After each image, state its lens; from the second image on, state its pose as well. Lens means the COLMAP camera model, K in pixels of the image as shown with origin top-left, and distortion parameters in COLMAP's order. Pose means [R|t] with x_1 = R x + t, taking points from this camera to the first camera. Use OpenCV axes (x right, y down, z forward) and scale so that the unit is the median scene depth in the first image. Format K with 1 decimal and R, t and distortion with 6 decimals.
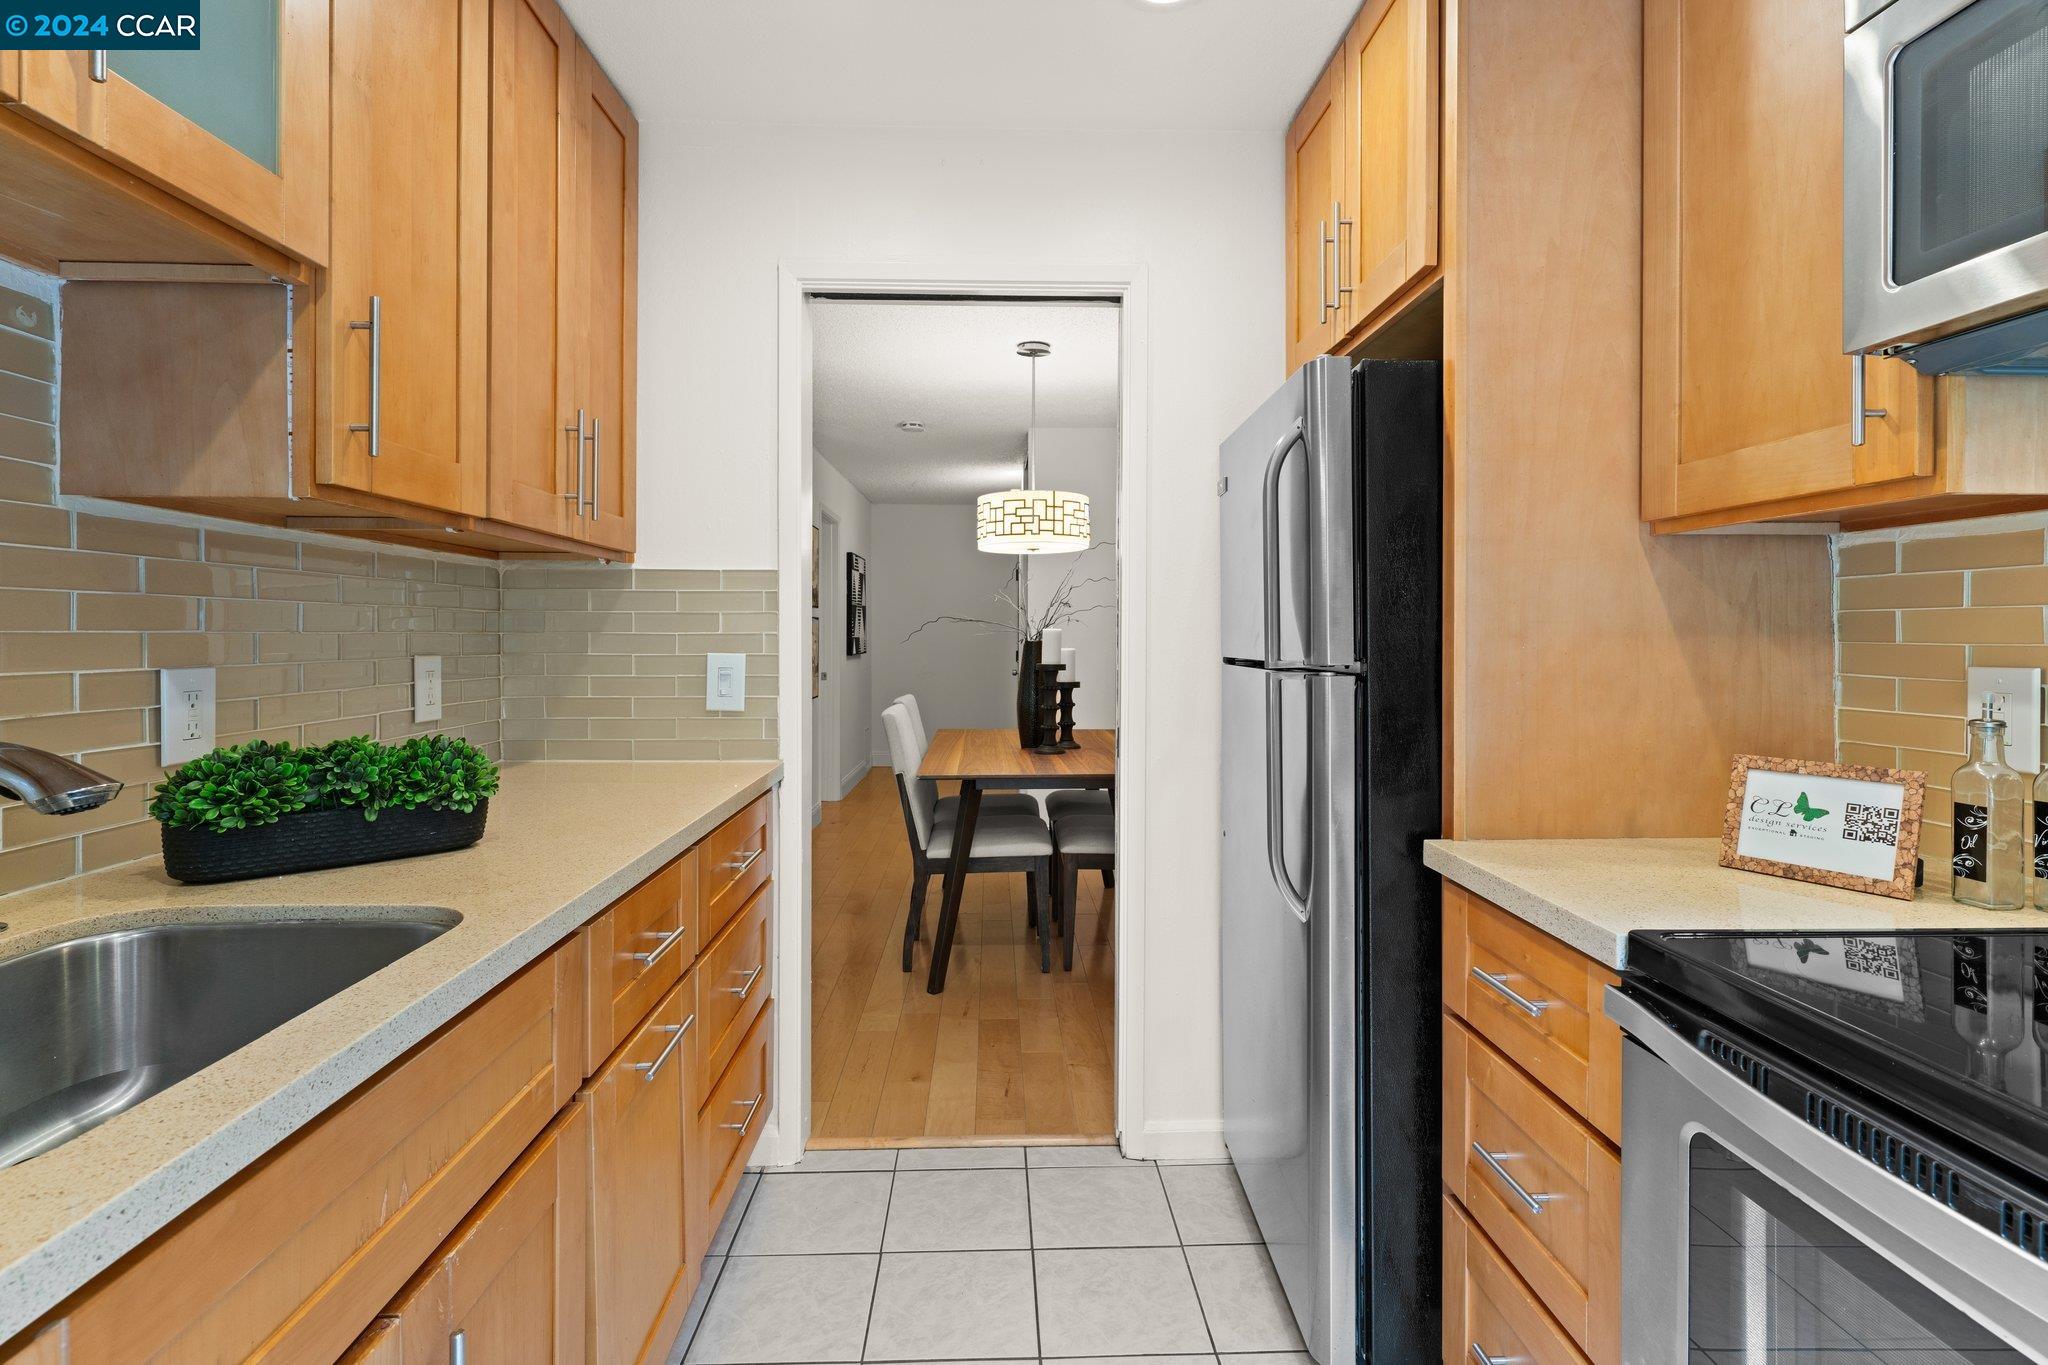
lens RADIAL K [[989.6, 0, 1022.7], [0, 989.6, 660.1], [0, 0, 1]] dist [0.000513, 0.001306]
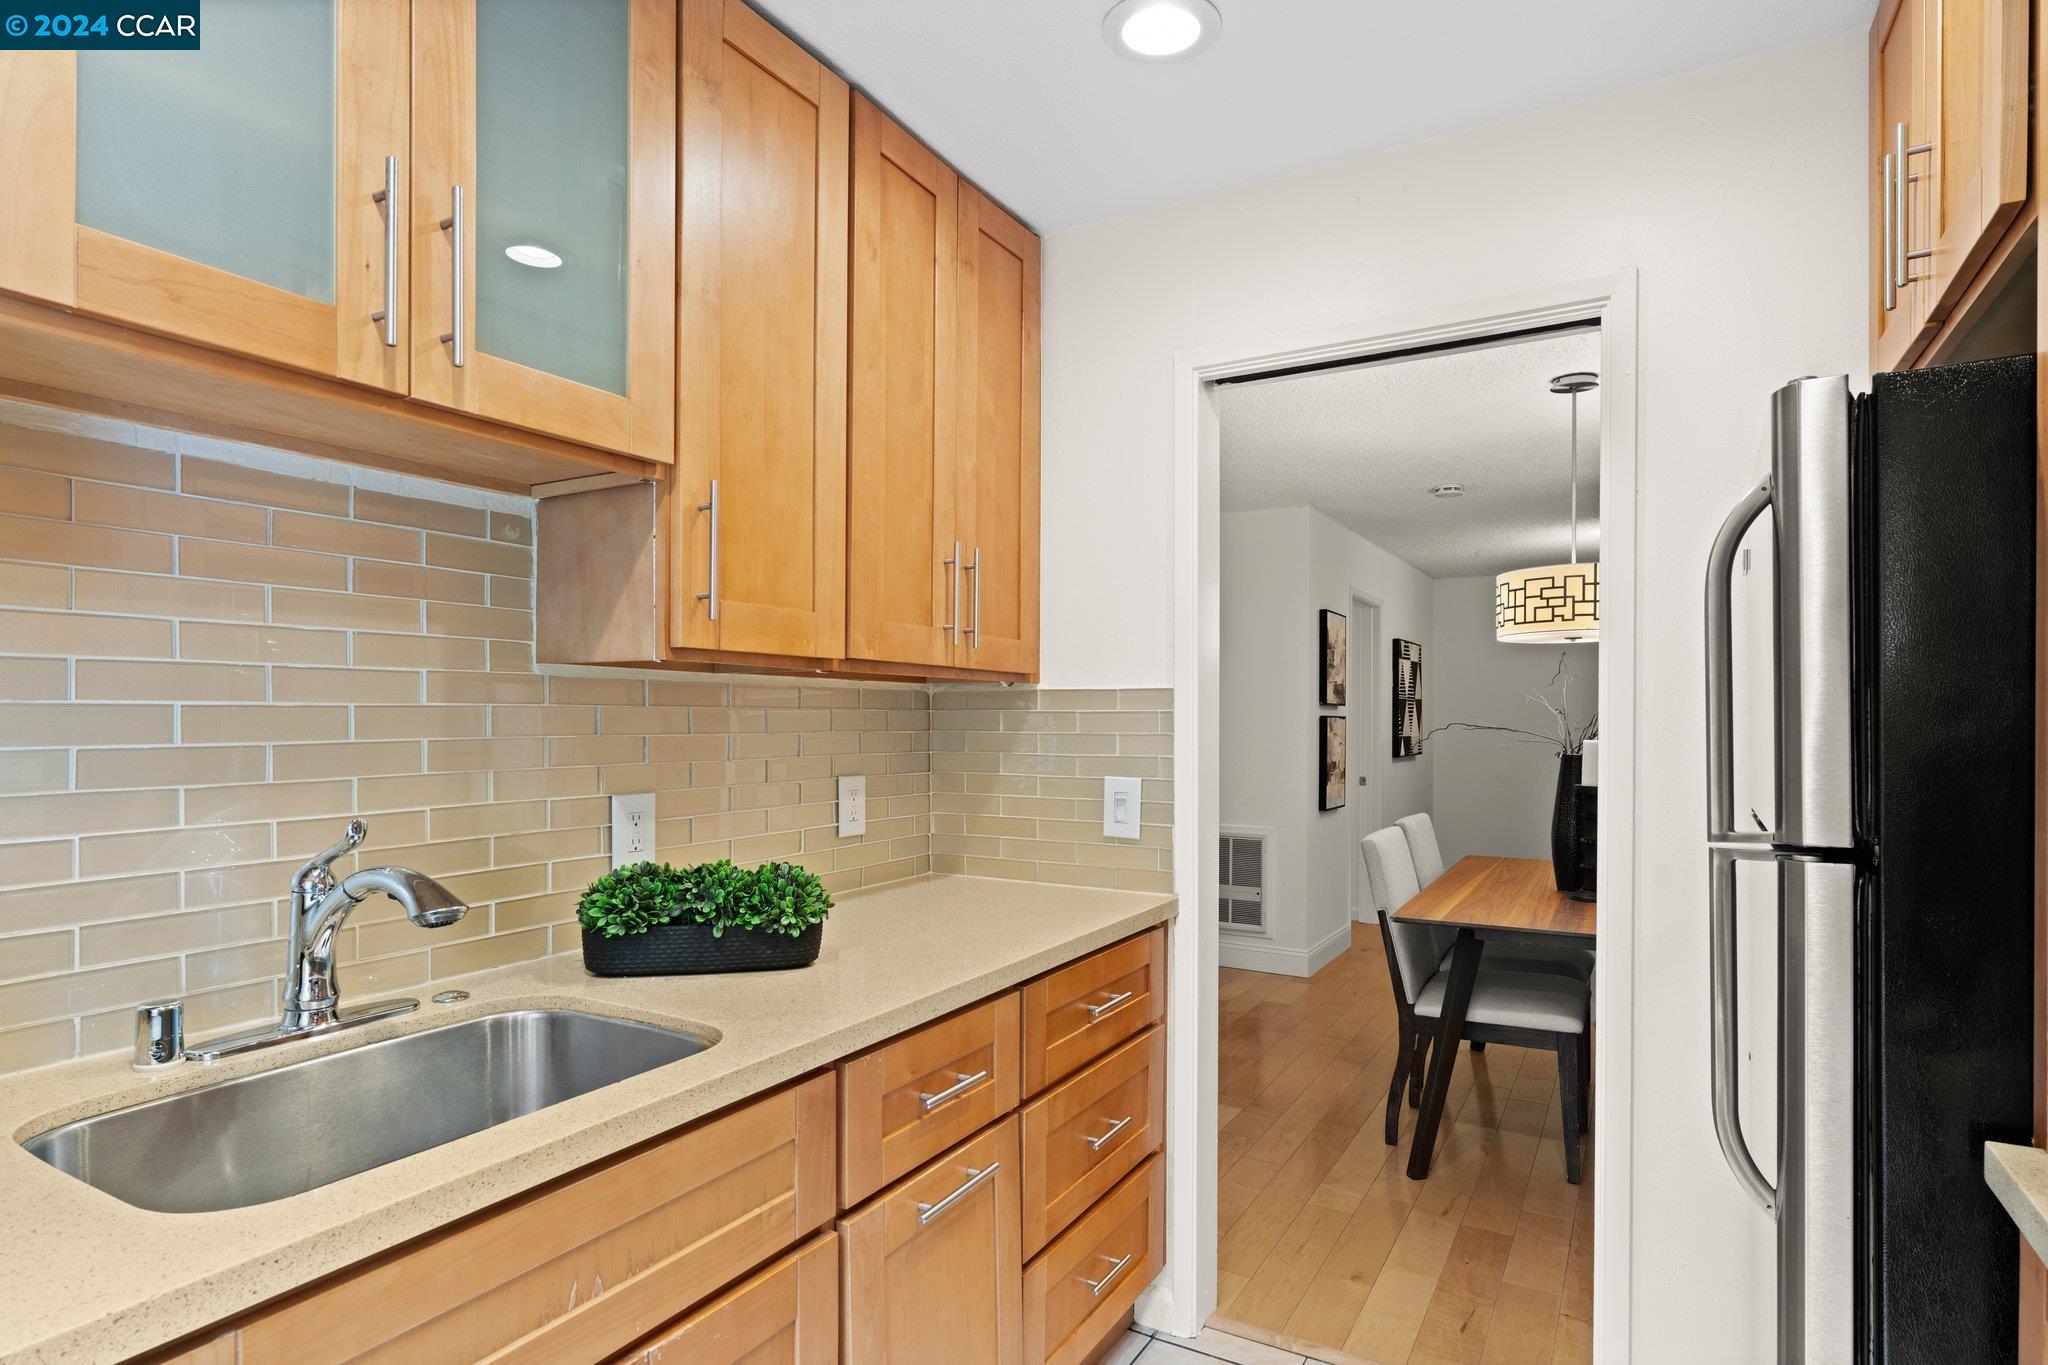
lens RADIAL K [[1083.6, 0, 1022.7], [0, 1083.6, 745.5], [0, 0, 1]] dist [-0.001714, 0.000841]
pose [[0.844711, 0.013586, -0.535051, 0.276090], [-0.014850, 0.999888, 0.001945, -0.059911], [0.535017, 0.006302, 0.844818, 0.119123]]
